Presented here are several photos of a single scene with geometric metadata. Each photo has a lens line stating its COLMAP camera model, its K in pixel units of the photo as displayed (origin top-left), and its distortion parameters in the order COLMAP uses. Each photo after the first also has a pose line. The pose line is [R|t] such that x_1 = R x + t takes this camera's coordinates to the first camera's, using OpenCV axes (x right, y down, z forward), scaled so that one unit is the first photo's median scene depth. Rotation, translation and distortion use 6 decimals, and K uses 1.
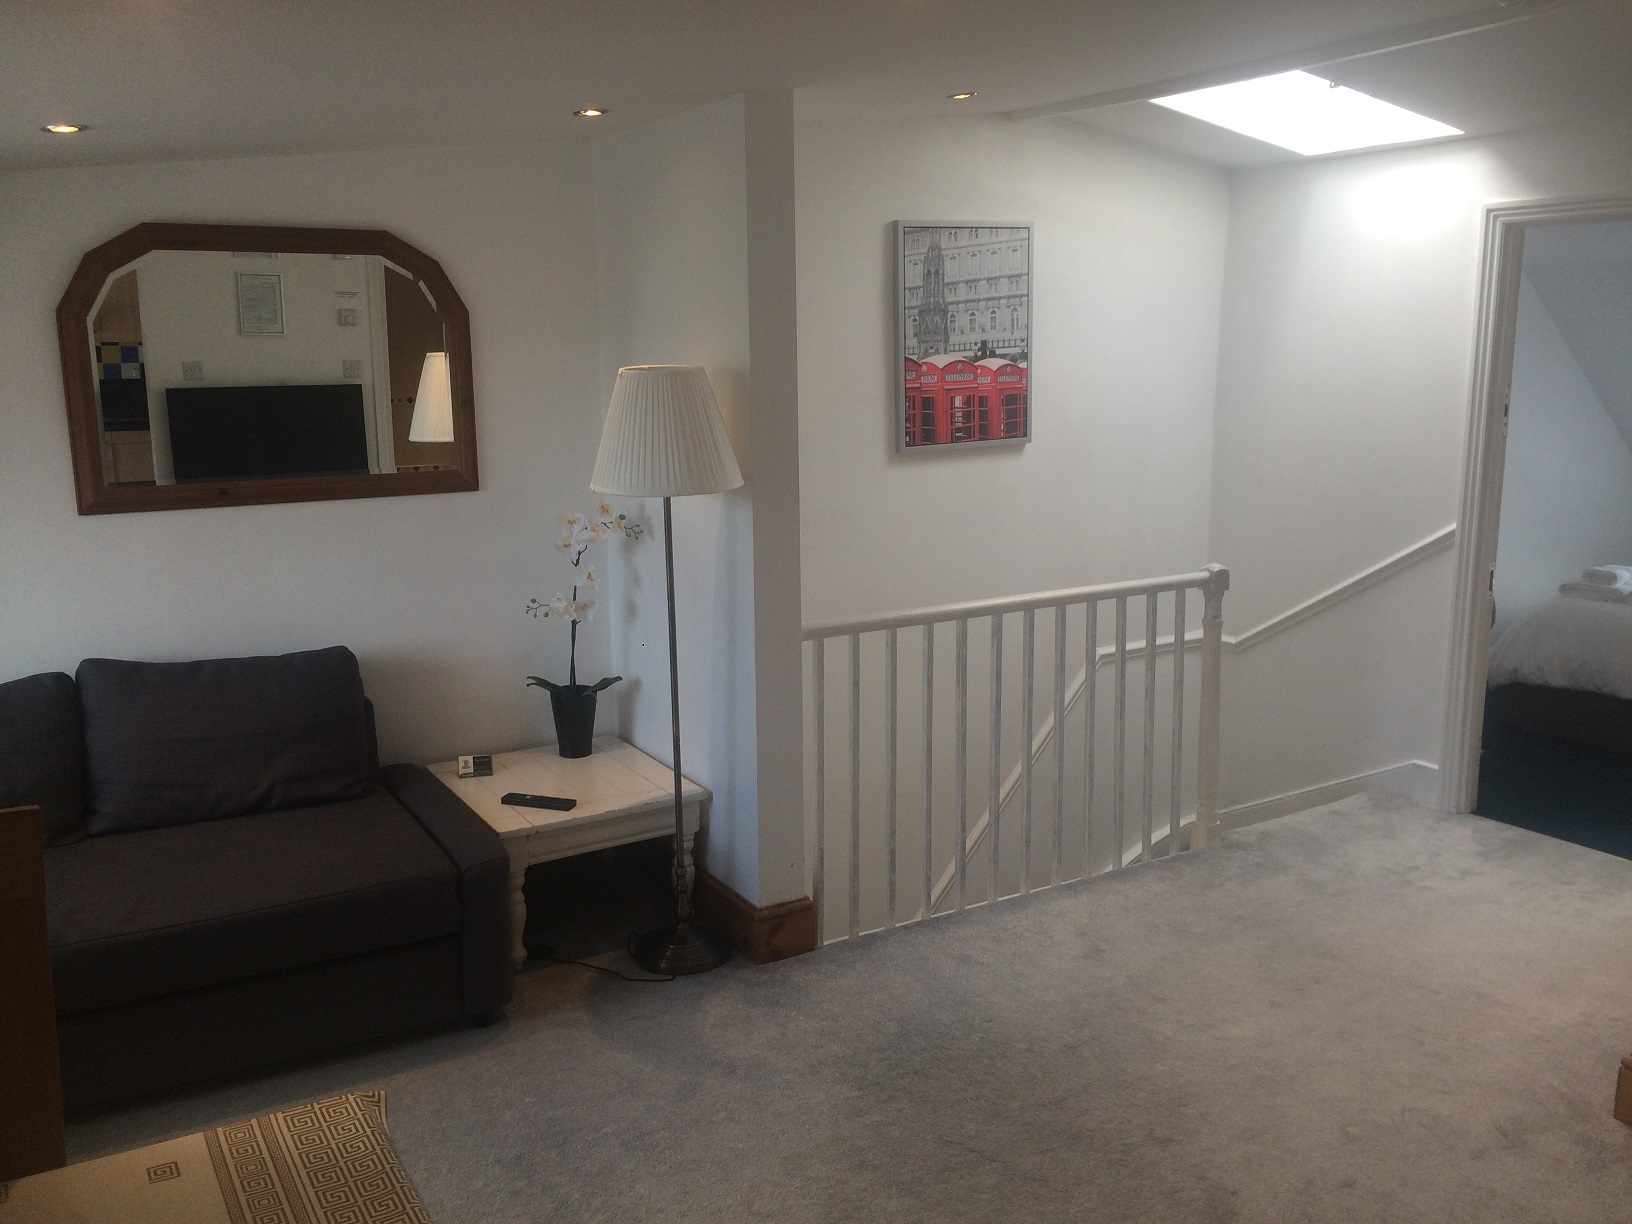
lens RADIAL K [[1384.3, 0, 812.7], [0, 1384.3, 602.2], [0, 0, 1]] dist [0.073380, -0.090351]
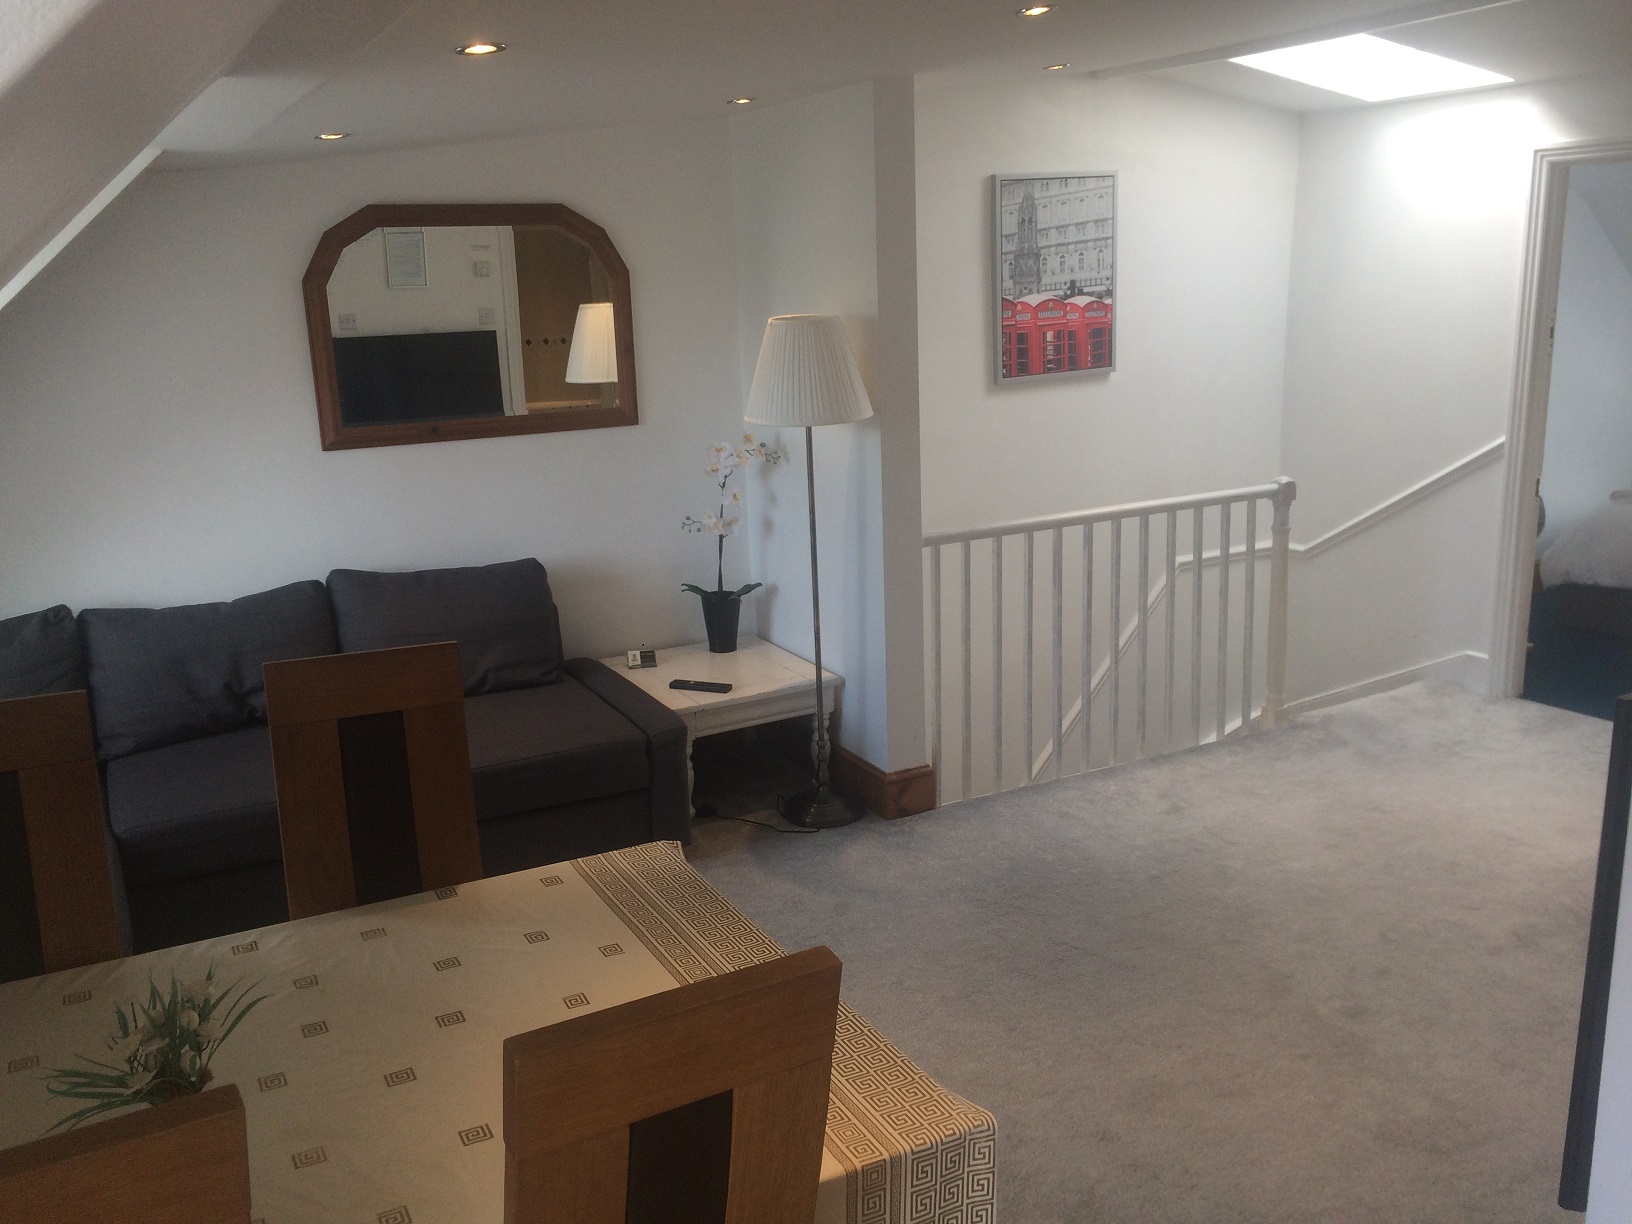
lens RADIAL K [[1381.5, 0, 811.6], [0, 1381.5, 596.4], [0, 0, 1]] dist [0.074285, -0.080195]
pose [[0.998473, -0.012492, -0.053802, -0.031904], [0.014916, 0.998880, 0.044900, 0.012723], [0.053181, -0.045634, 0.997542, -0.147095]]
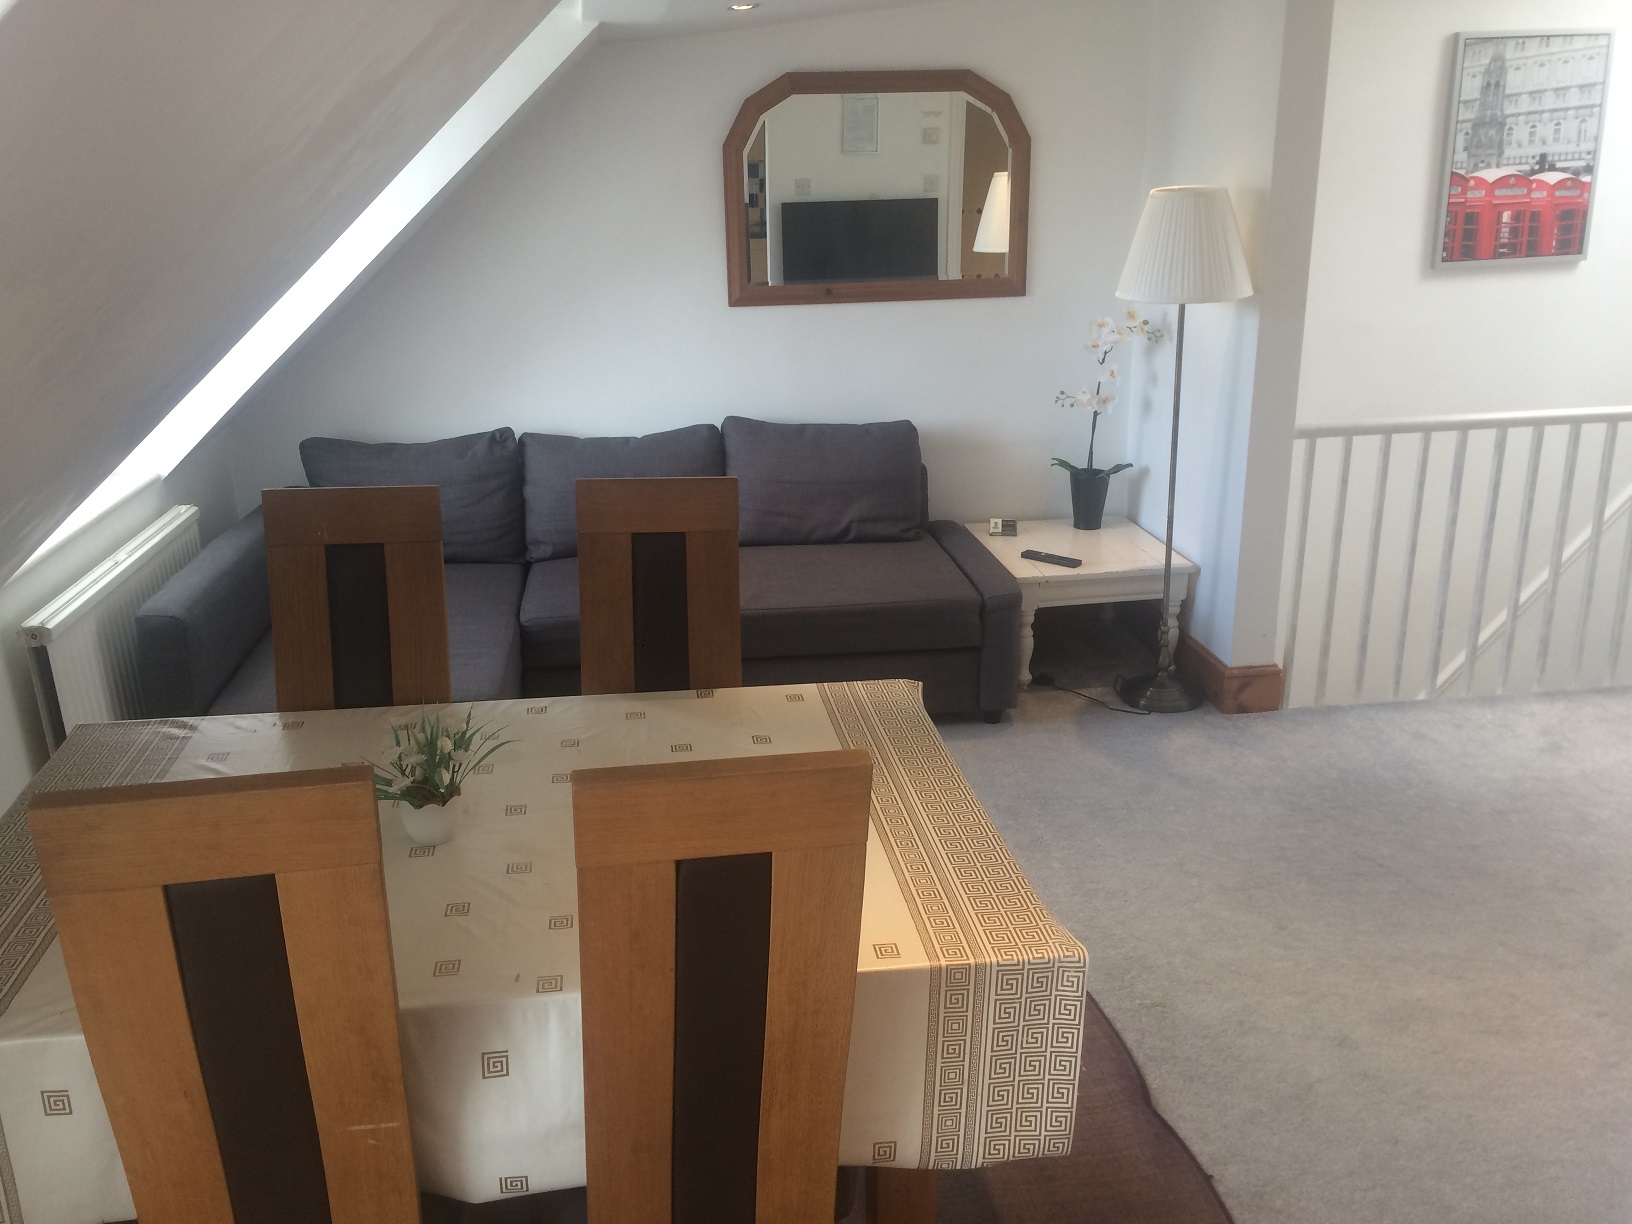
lens RADIAL K [[1378.1, 0, 819.1], [0, 1378.1, 596.0], [0, 0, 1]] dist [0.100774, -0.127404]
pose [[0.924667, 0.109580, -0.364668, 0.050816], [-0.062029, 0.988252, 0.139681, 0.016589], [0.375691, -0.106539, 0.920601, -0.163467]]
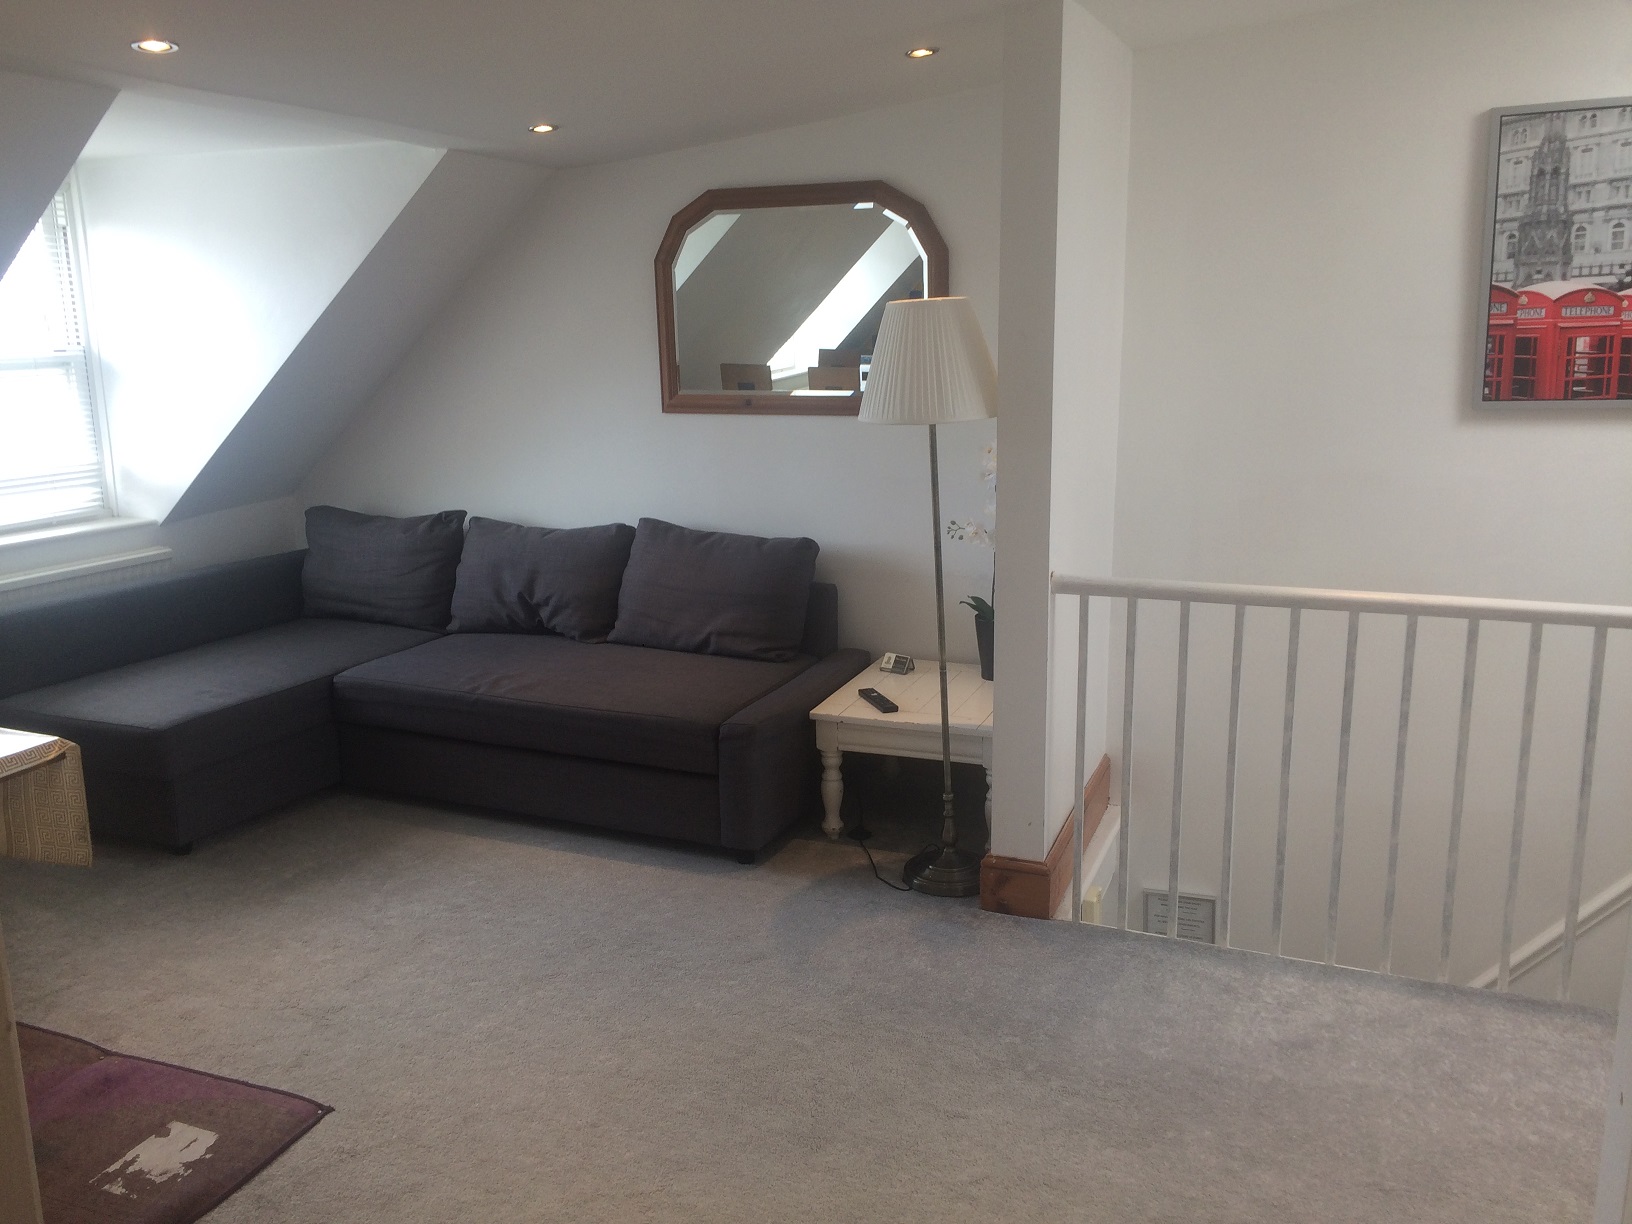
lens RADIAL K [[1377.7, 0, 794.7], [0, 1377.7, 595.5], [0, 0, 1]] dist [0.079570, -0.088964]
pose [[0.599851, 0.165370, -0.782835, 0.510804], [-0.137283, 0.985171, 0.102919, -0.034751], [0.788246, 0.045734, 0.613658, 0.235249]]
